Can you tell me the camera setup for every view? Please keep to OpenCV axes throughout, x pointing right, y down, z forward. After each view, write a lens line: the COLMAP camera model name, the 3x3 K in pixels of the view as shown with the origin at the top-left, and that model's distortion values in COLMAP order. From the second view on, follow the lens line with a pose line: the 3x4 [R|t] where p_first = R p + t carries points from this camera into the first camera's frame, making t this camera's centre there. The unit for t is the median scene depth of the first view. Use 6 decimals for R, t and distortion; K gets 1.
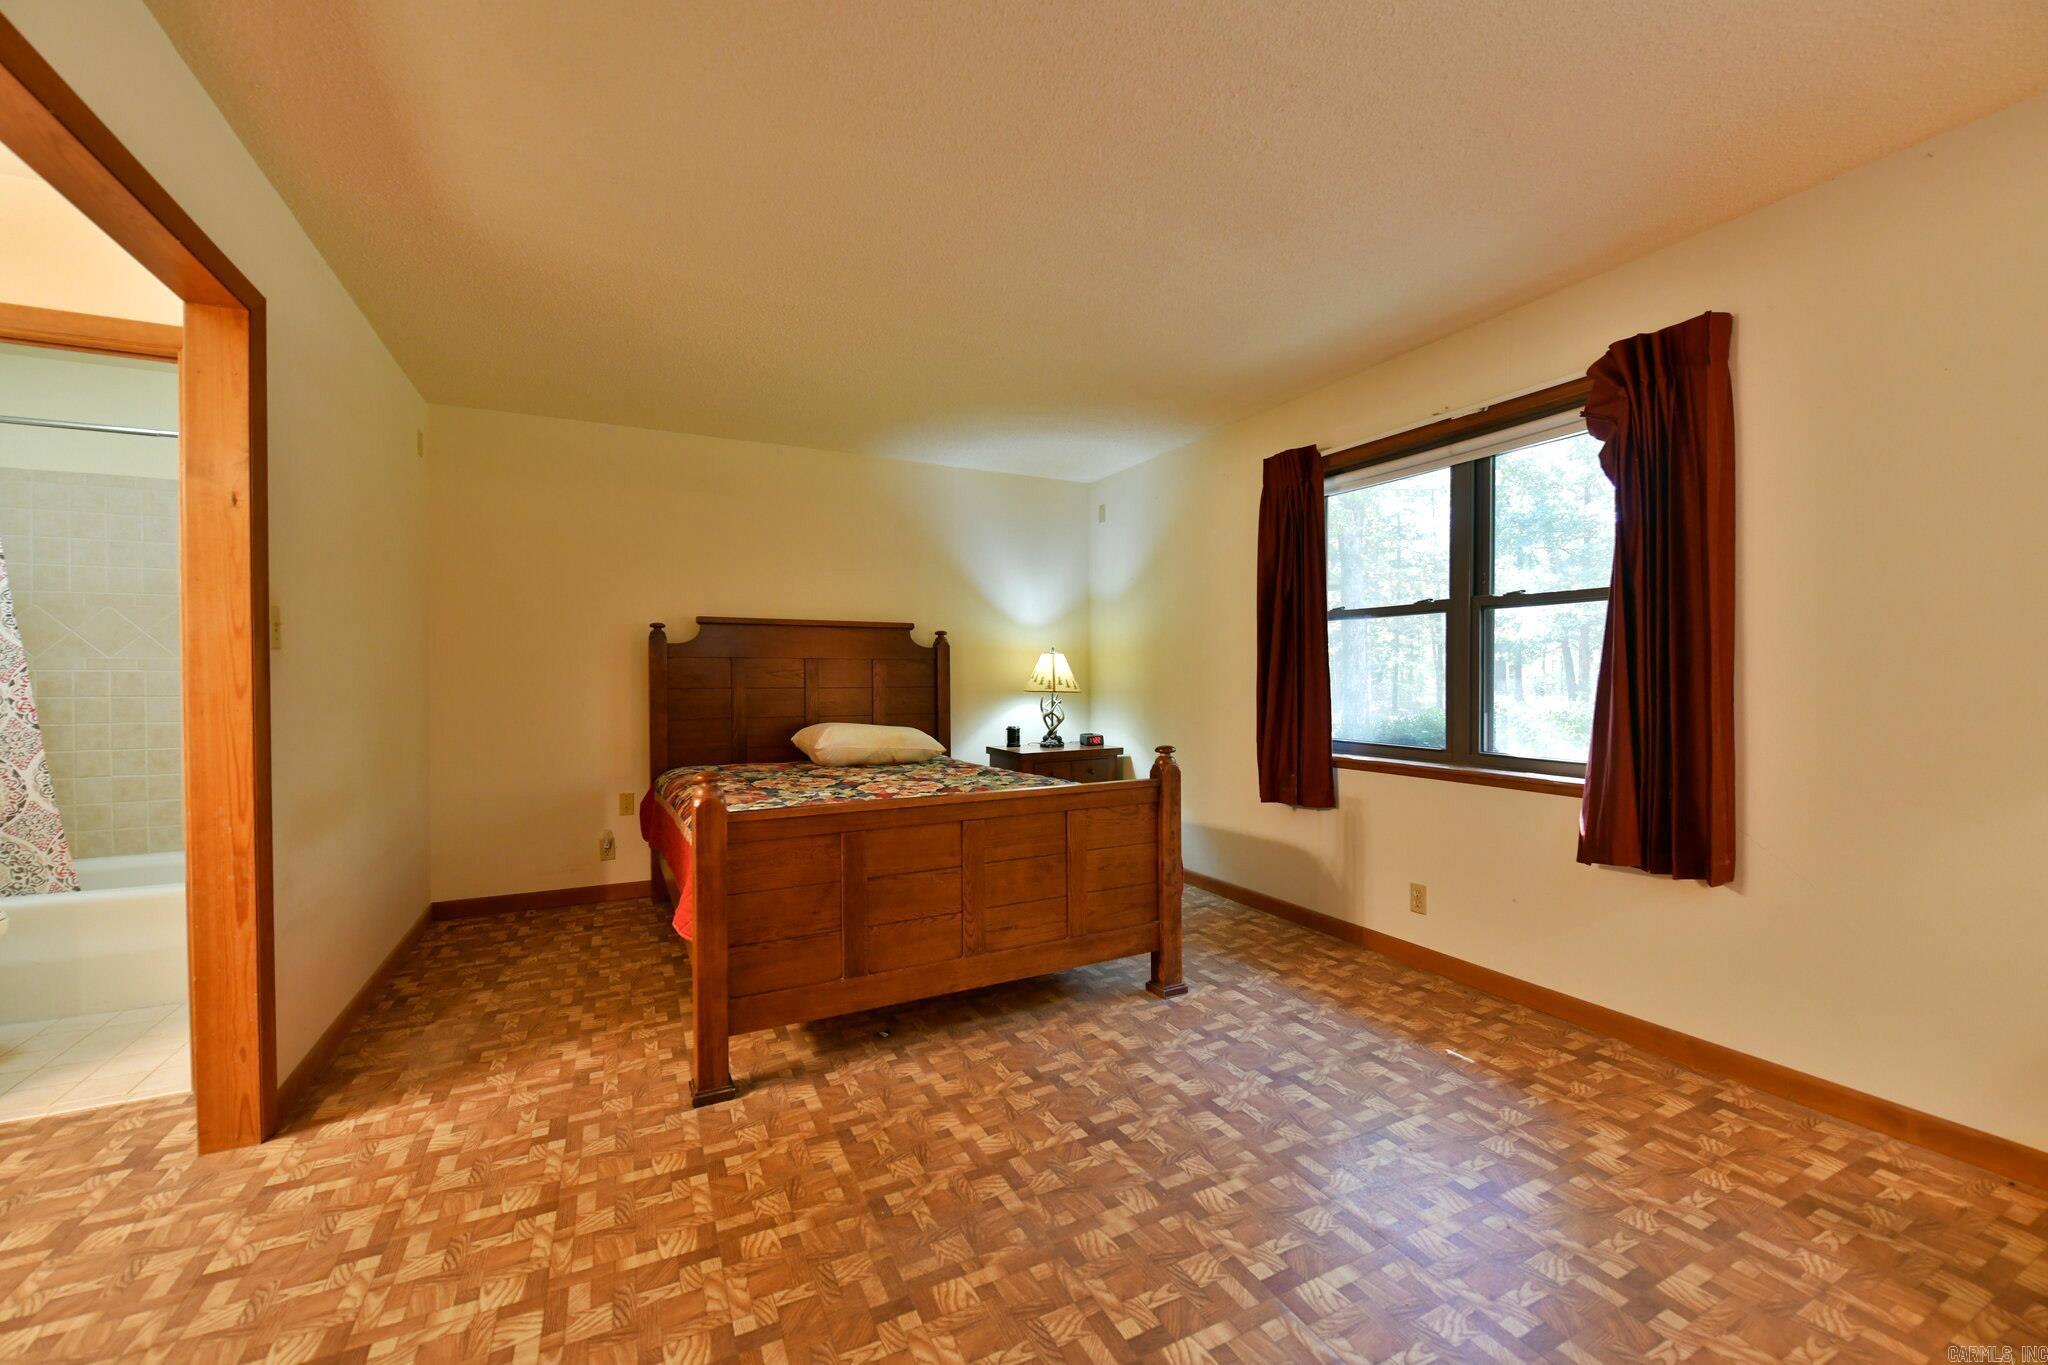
lens RADIAL K [[824.2, 0, 1020.8], [0, 824.2, 686.5], [0, 0, 1]] dist [-0.006322, -0.000944]
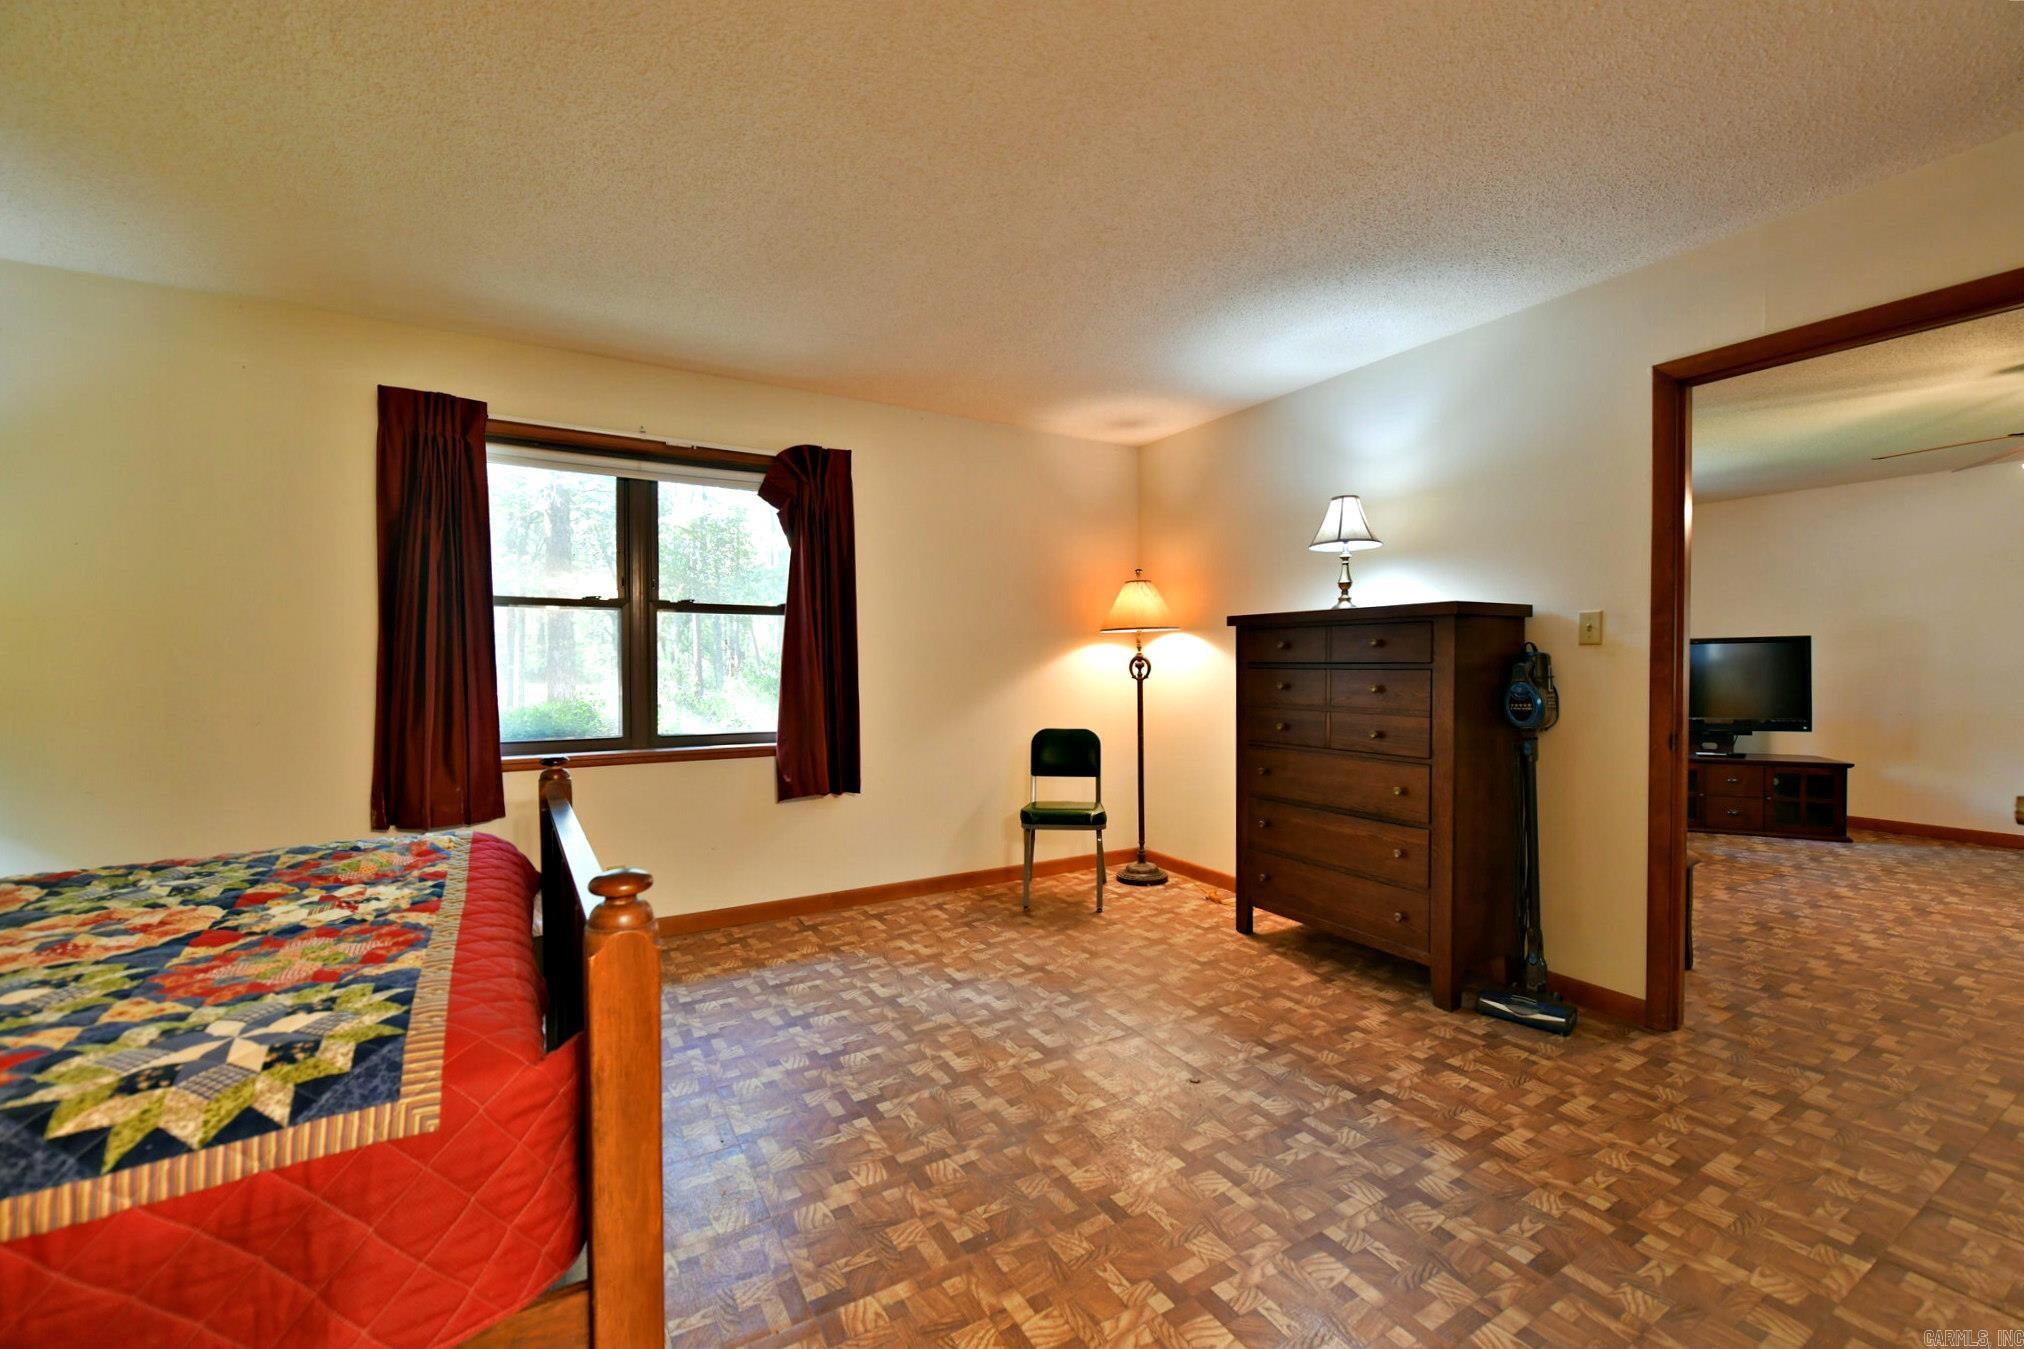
lens RADIAL K [[804.1, 0, 1000.3], [0, 804.1, 704.8], [0, 0, 1]] dist [-0.054816, -0.000307]
pose [[-0.076215, -0.031321, 0.996599, -0.777532], [0.018380, 0.999293, 0.032811, 0.011483], [-0.996922, 0.020818, -0.075585, 0.793712]]
